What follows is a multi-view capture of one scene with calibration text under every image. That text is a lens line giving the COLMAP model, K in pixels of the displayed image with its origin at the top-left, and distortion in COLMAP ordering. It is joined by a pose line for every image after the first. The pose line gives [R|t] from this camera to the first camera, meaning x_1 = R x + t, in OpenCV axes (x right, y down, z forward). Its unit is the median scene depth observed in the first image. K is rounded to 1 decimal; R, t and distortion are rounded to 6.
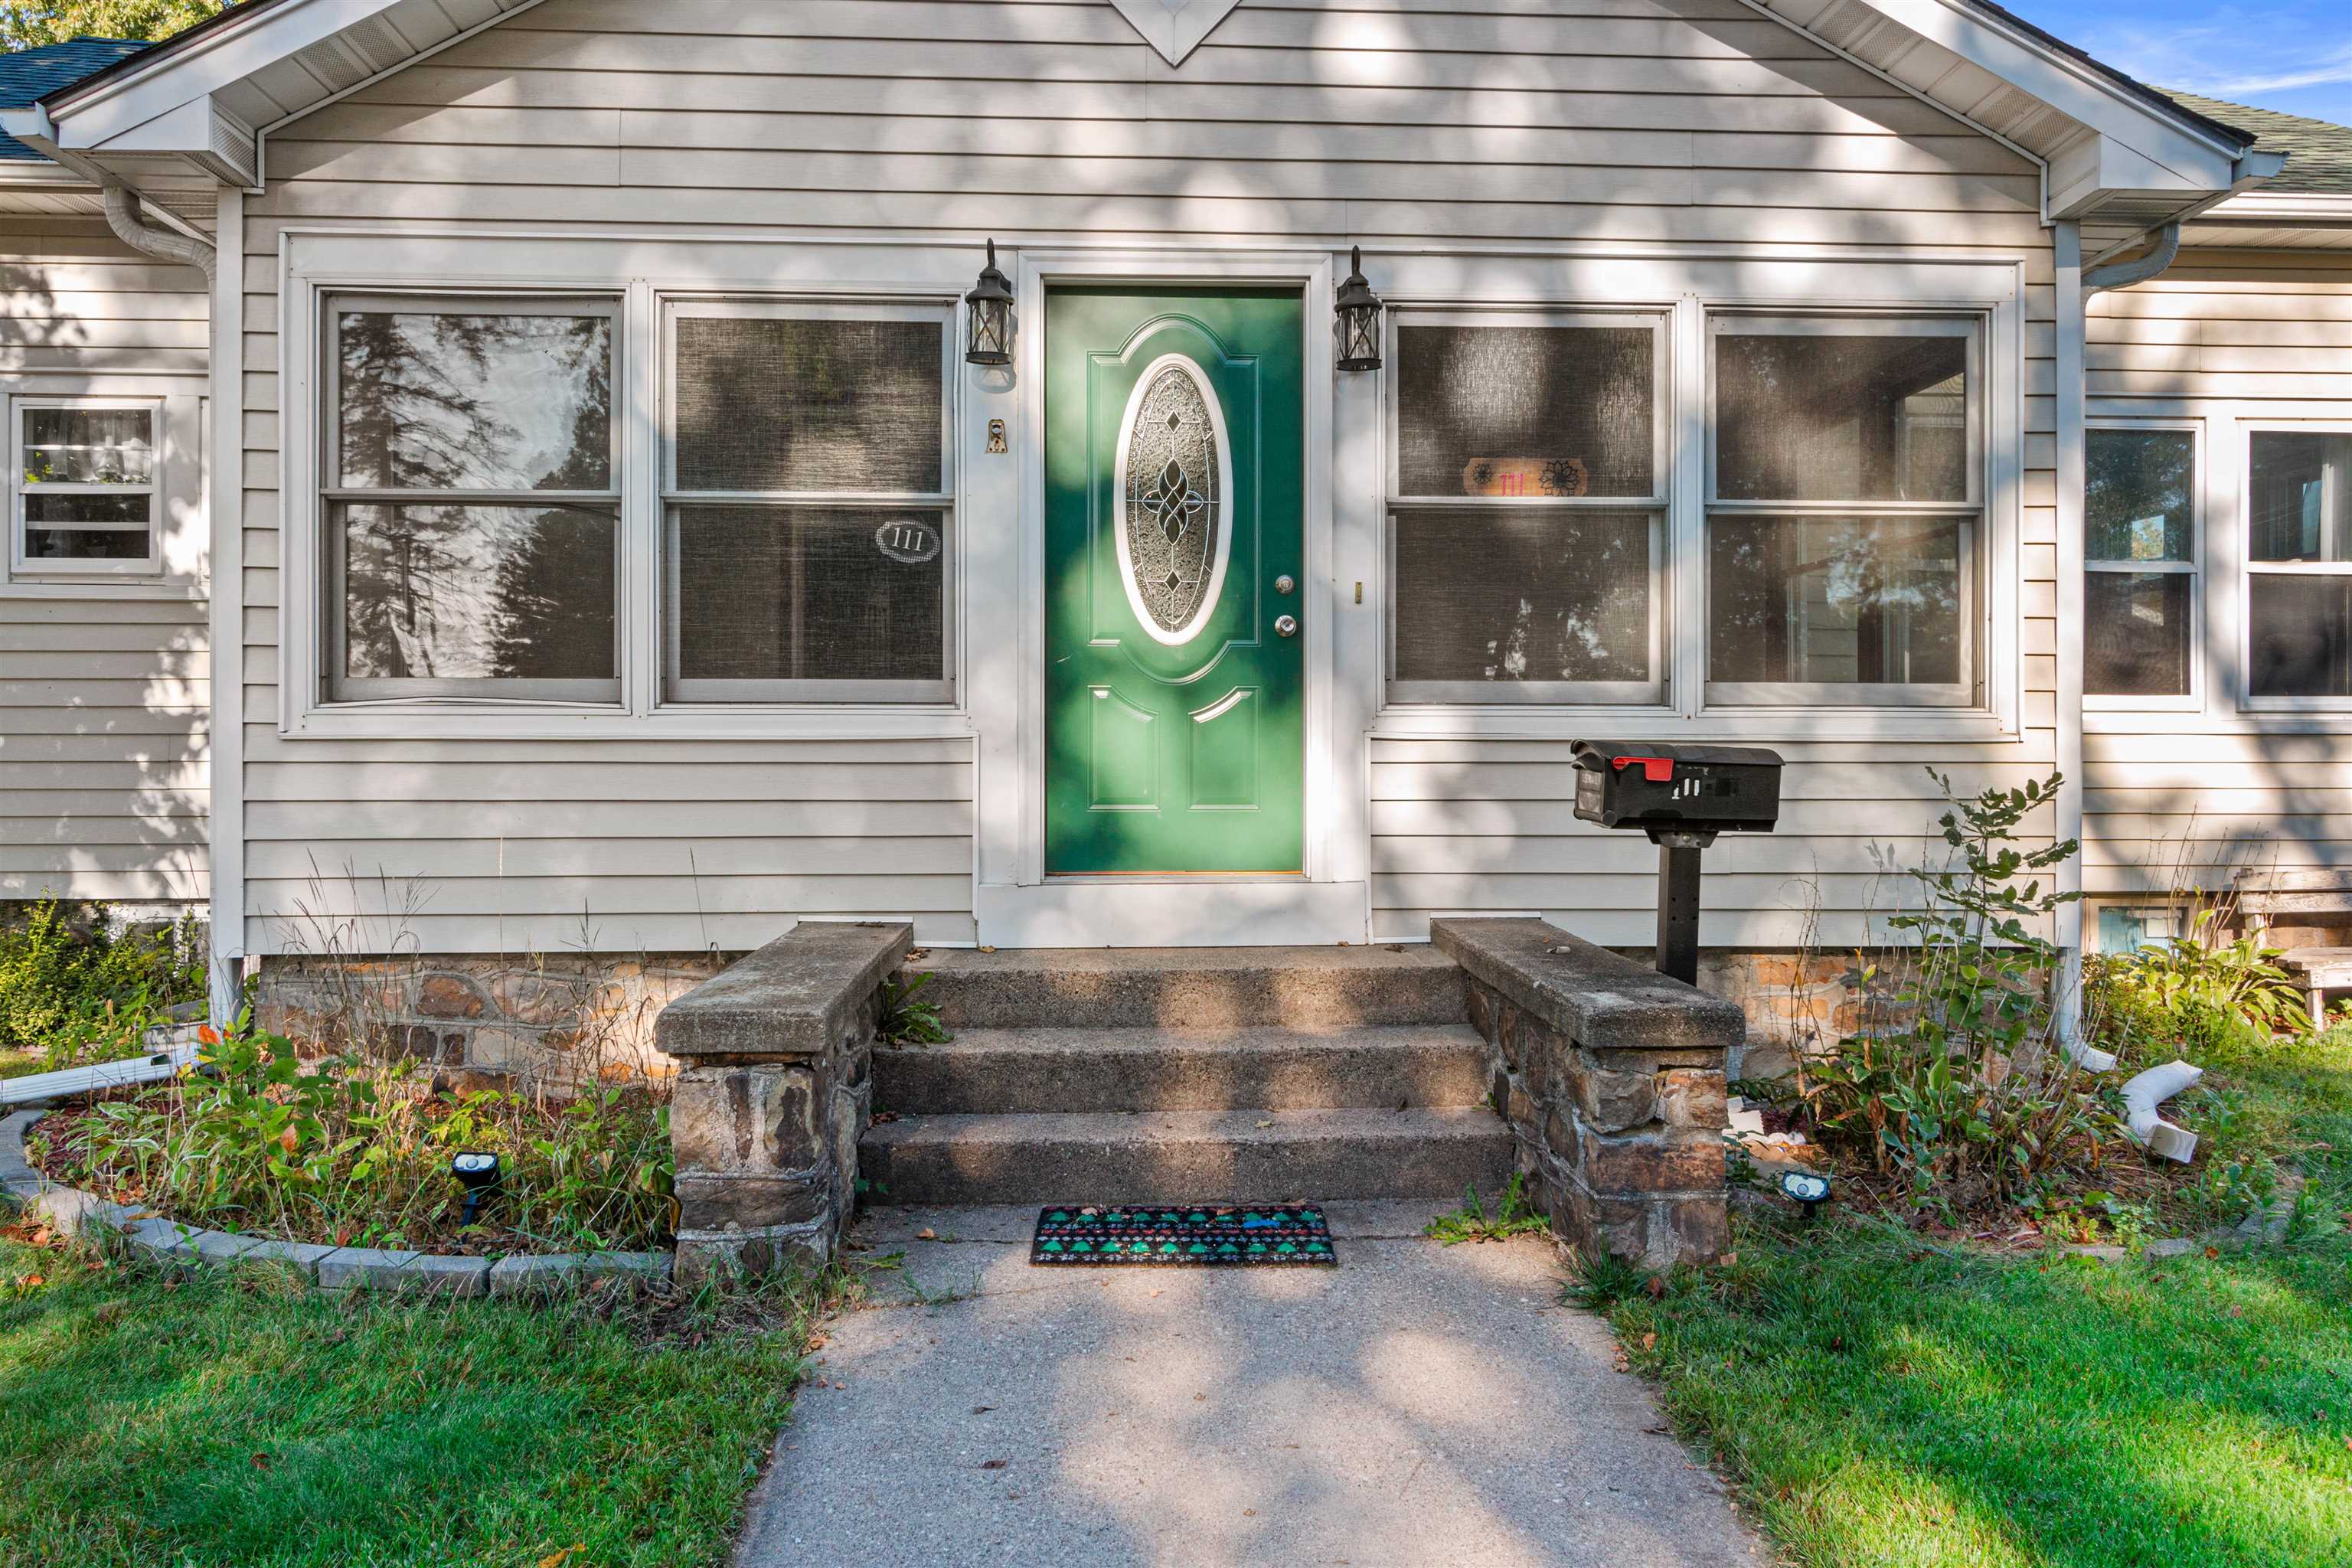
lens RADIAL K [[1822.5, 0, 1176.0], [0, 1822.5, 784.0], [0, 0, 1]] dist [-0.002204, -0.000931]
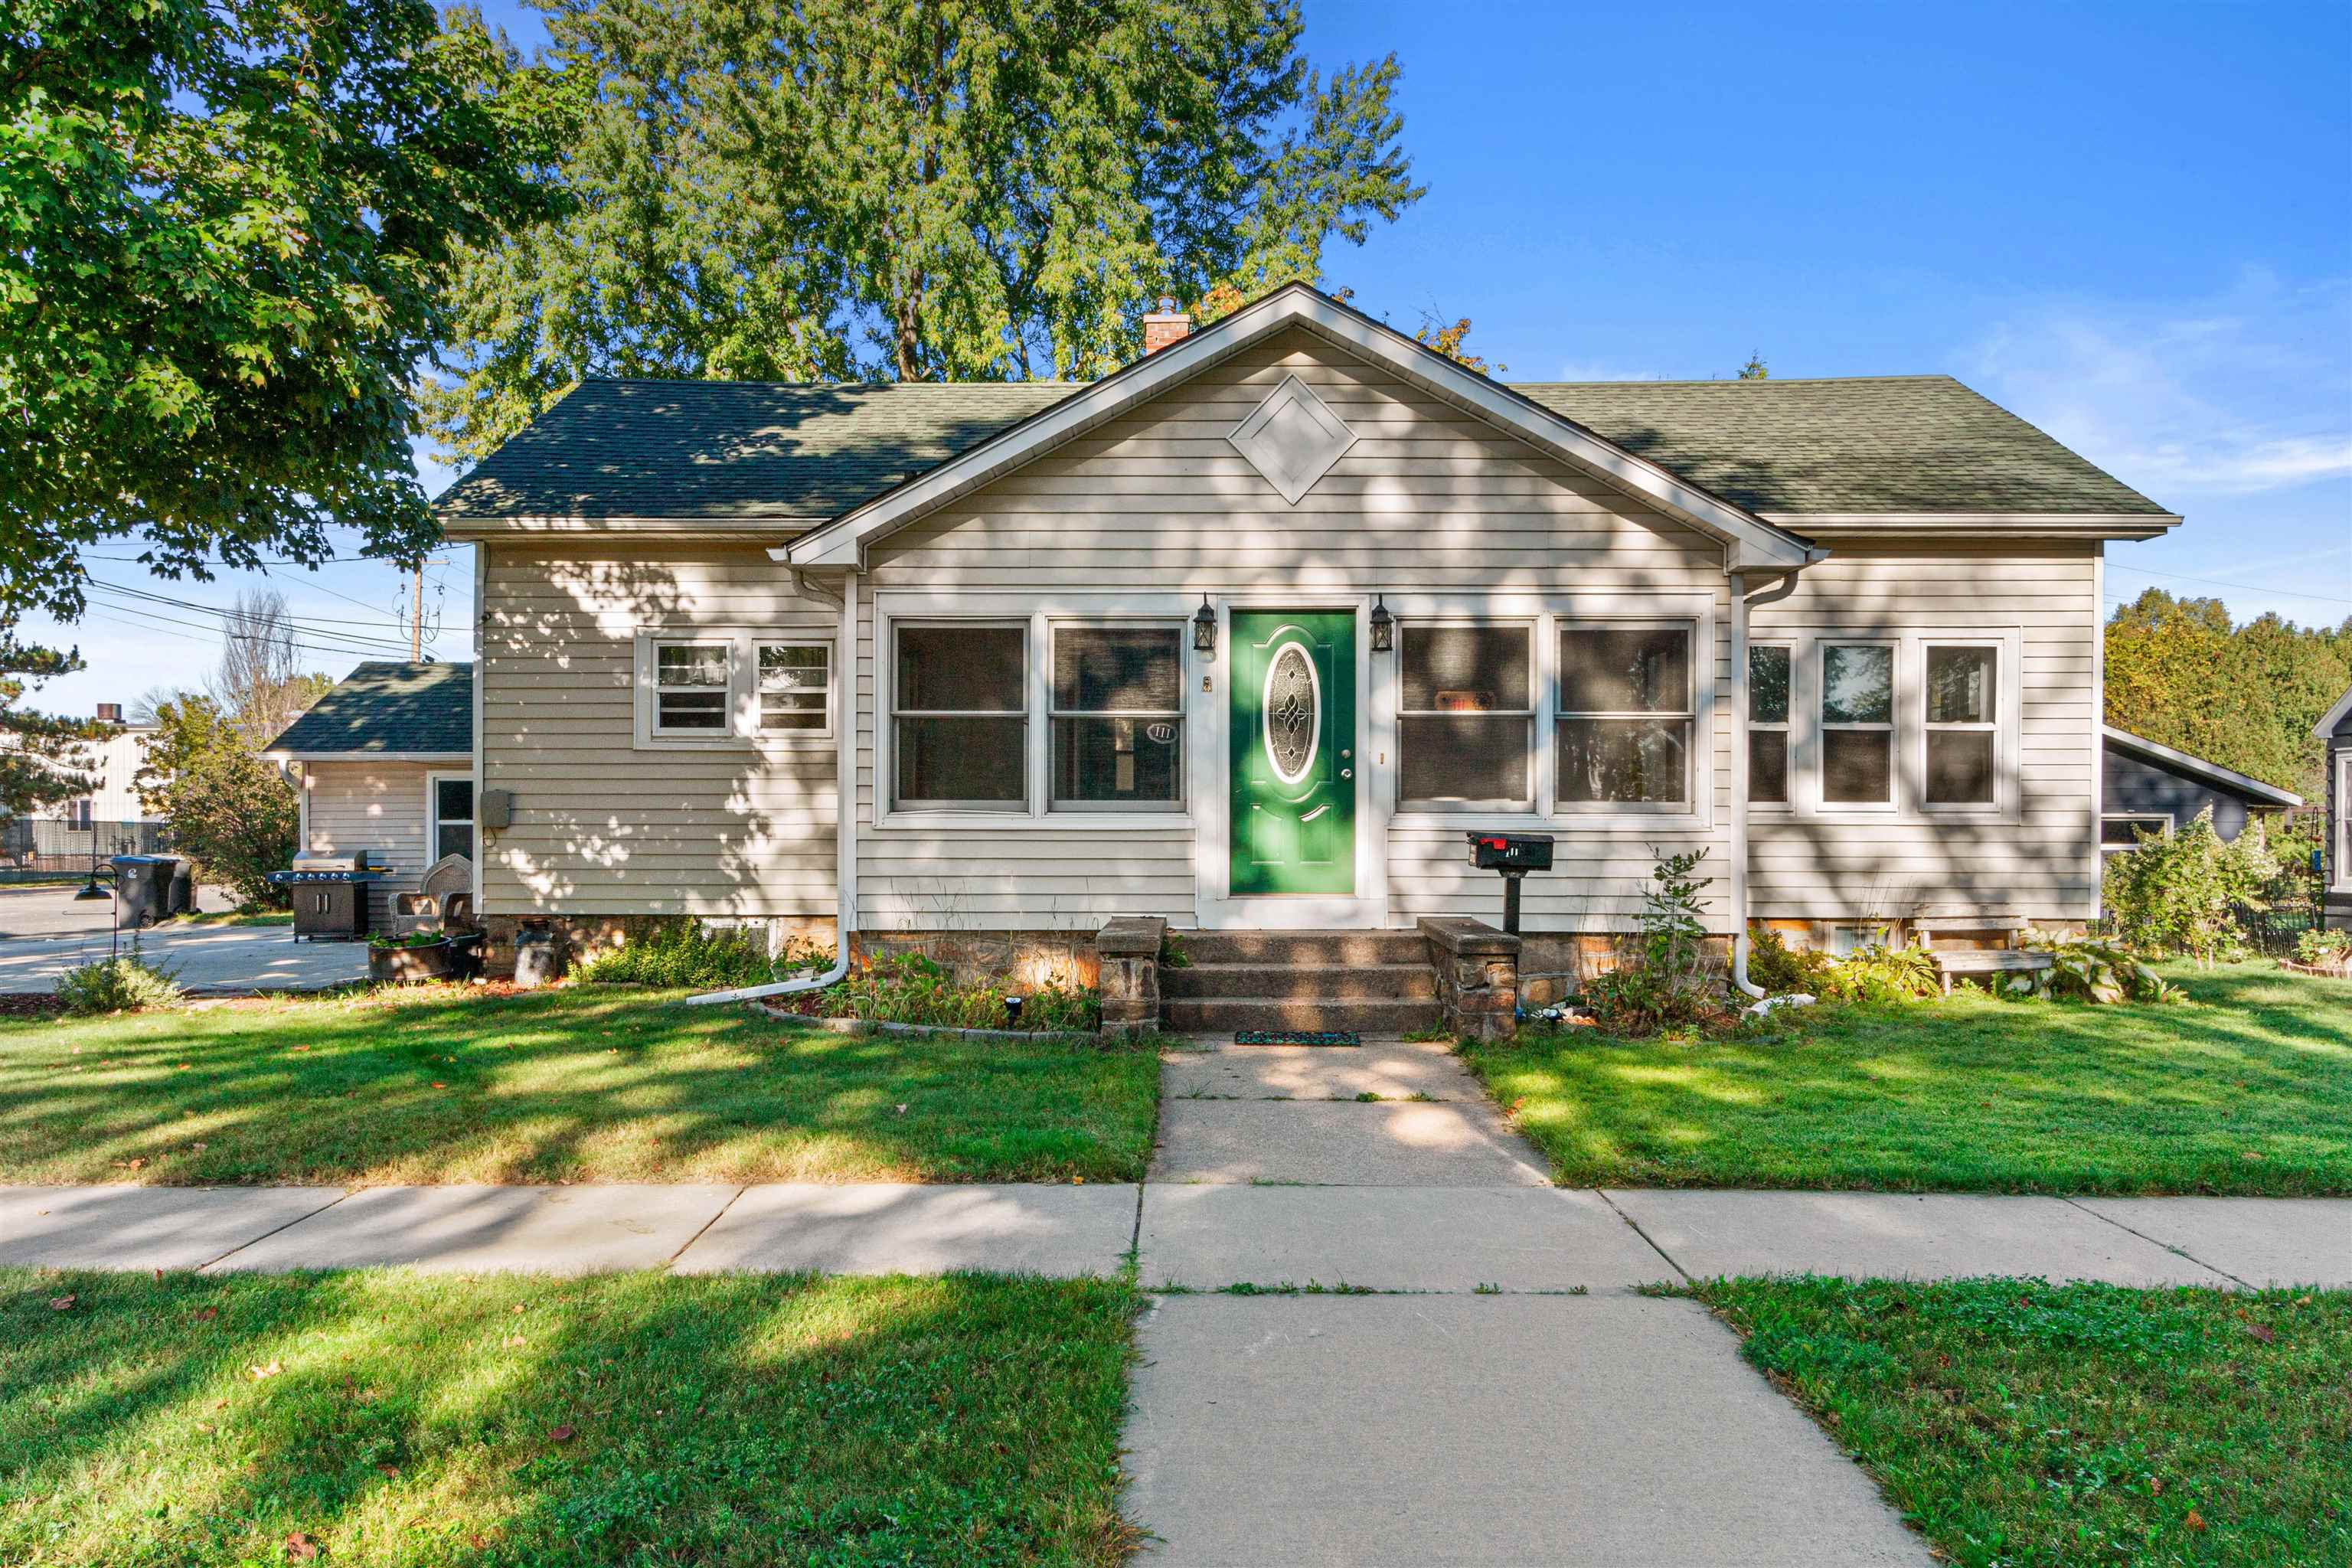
lens RADIAL K [[1629.7, 0, 1180.9], [0, 1629.7, 791.4], [0, 0, 1]] dist [0.048745, -0.000227]
pose [[0.997946, 0.000199, -0.064061, -0.008779], [-0.002858, 0.999138, -0.041420, 0.009059], [0.063997, 0.041518, 0.997086, -0.855361]]
